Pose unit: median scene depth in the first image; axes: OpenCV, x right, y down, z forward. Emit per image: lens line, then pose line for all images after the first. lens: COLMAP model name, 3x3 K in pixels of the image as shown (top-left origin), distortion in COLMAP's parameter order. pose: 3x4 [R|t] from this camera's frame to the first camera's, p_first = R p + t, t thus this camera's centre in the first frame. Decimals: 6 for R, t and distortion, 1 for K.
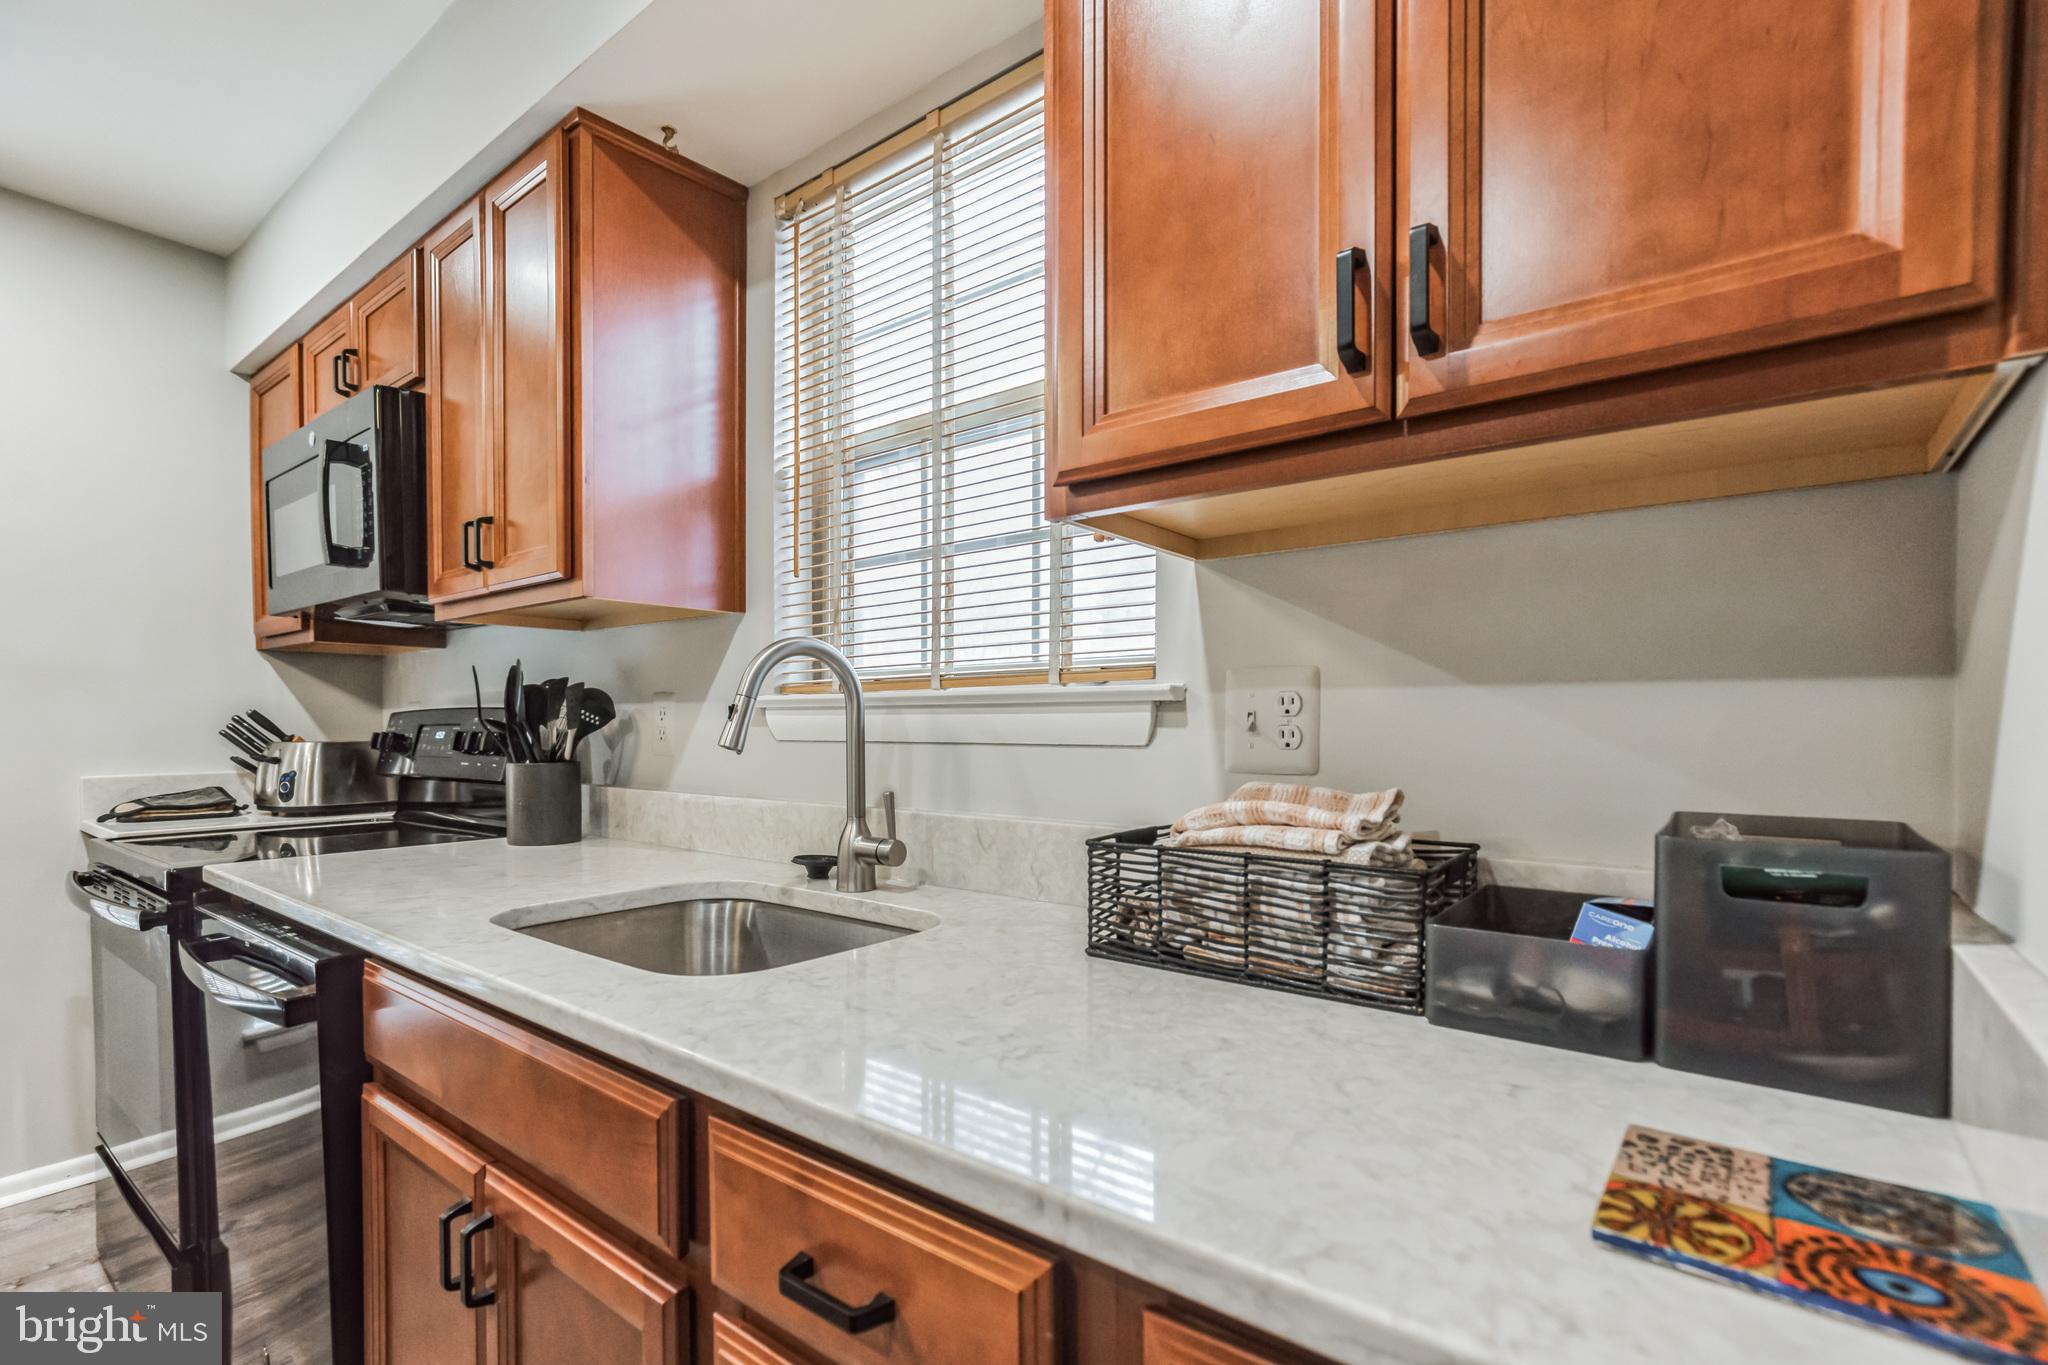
lens RADIAL K [[938.9, 0, 1022.1], [0, 938.9, 728.5], [0, 0, 1]] dist [0.002686, 0.000482]
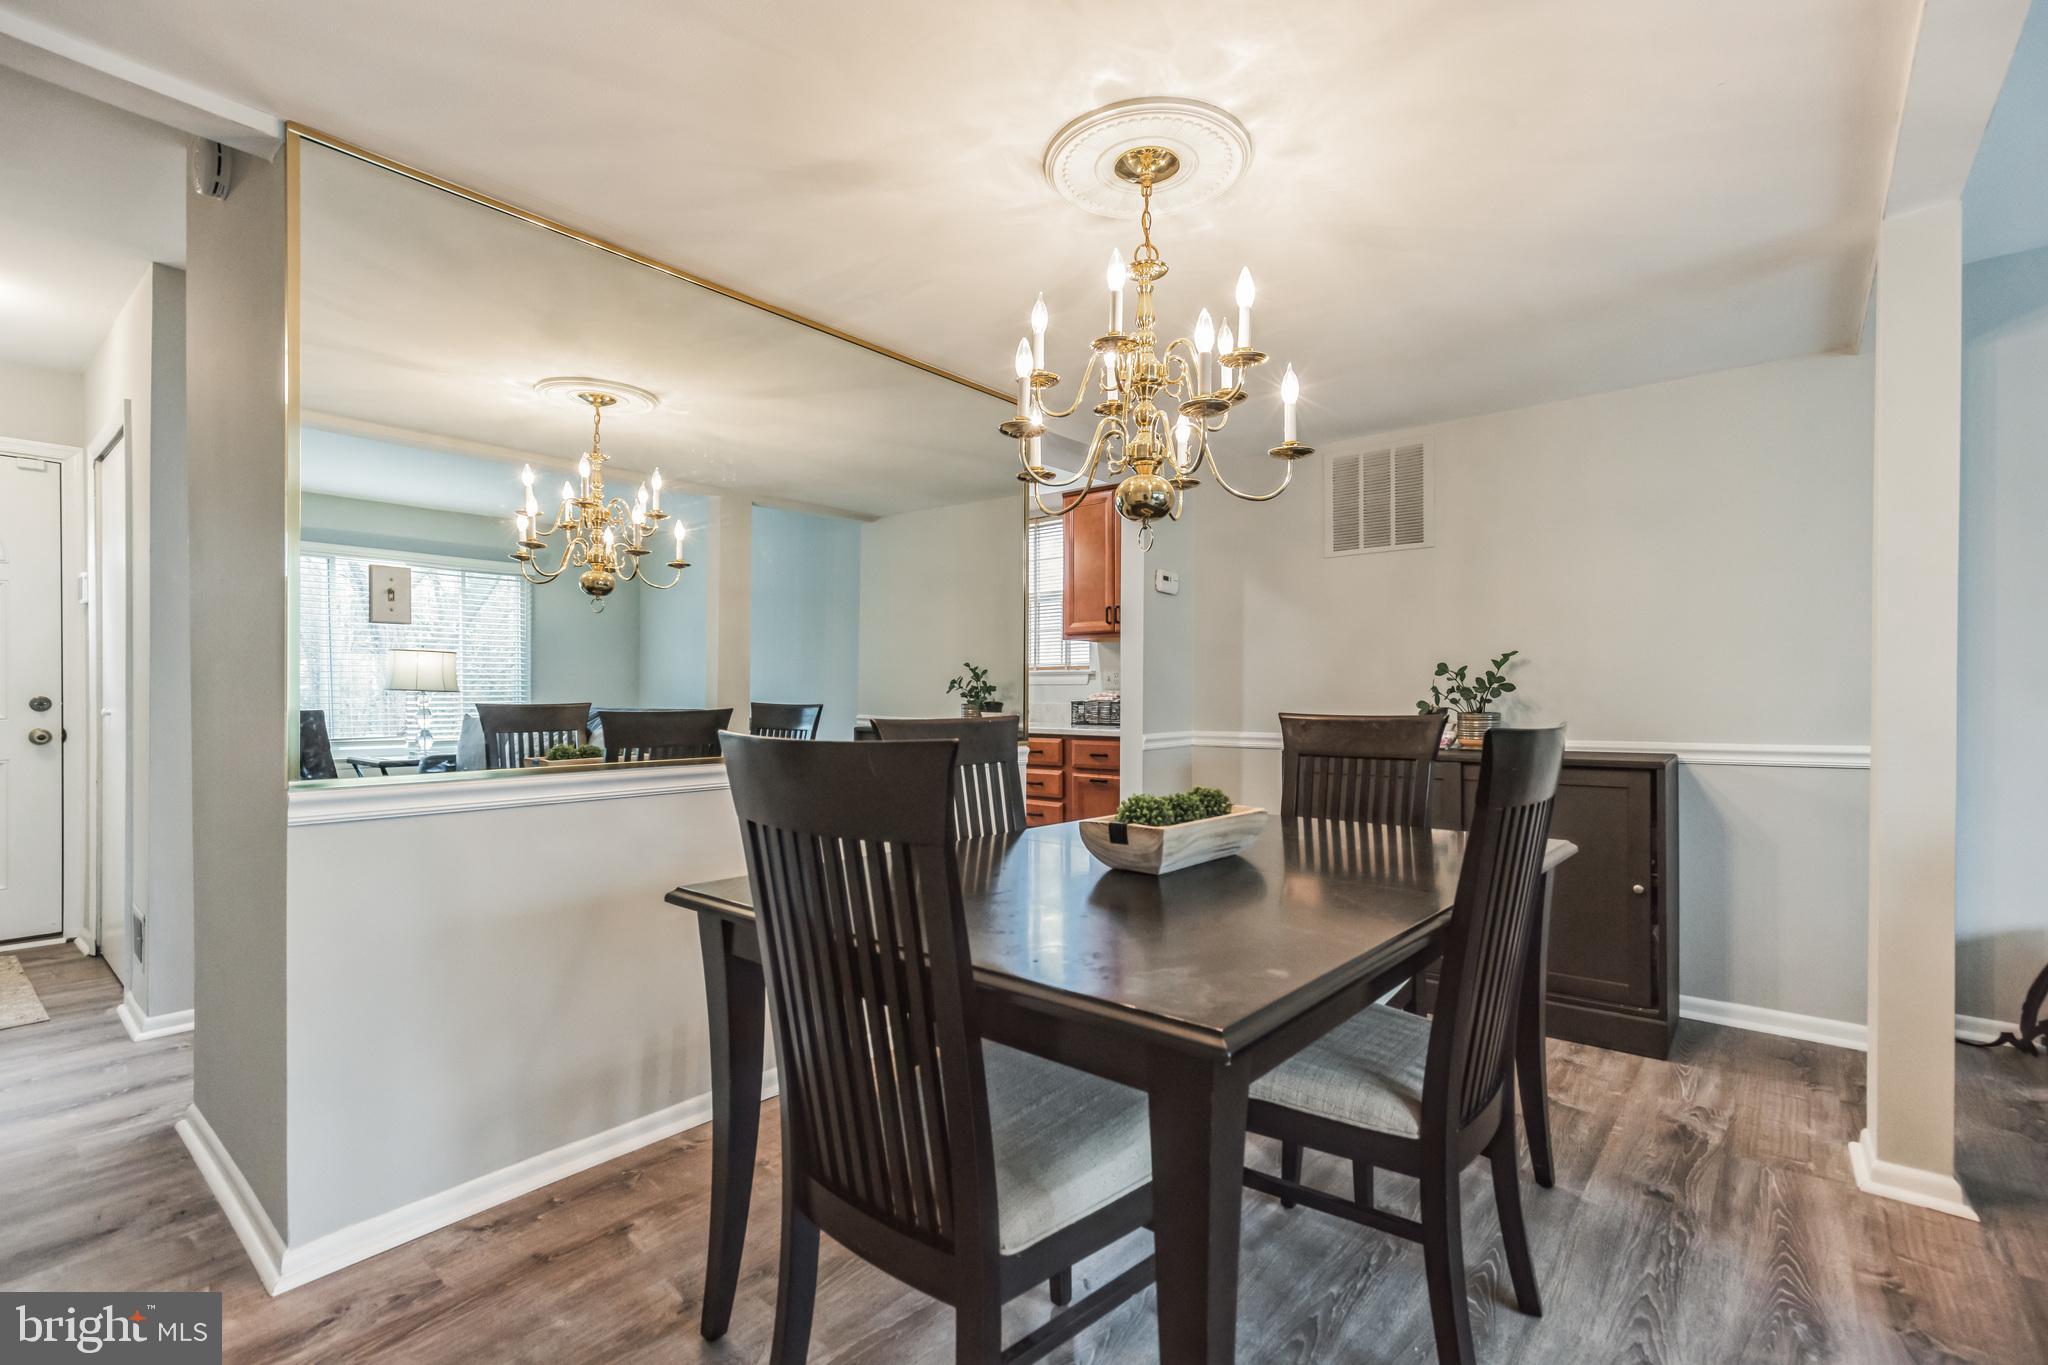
lens RADIAL K [[926.8, 0, 1026.3], [0, 926.8, 697.1], [0, 0, 1]] dist [-0.000518, 0.000013]
pose [[0.999427, 0.000768, -0.033826, 0.000129], [-0.000953, 0.999985, -0.005452, 0.061814], [0.033822, 0.005481, 0.999413, -2.011256]]
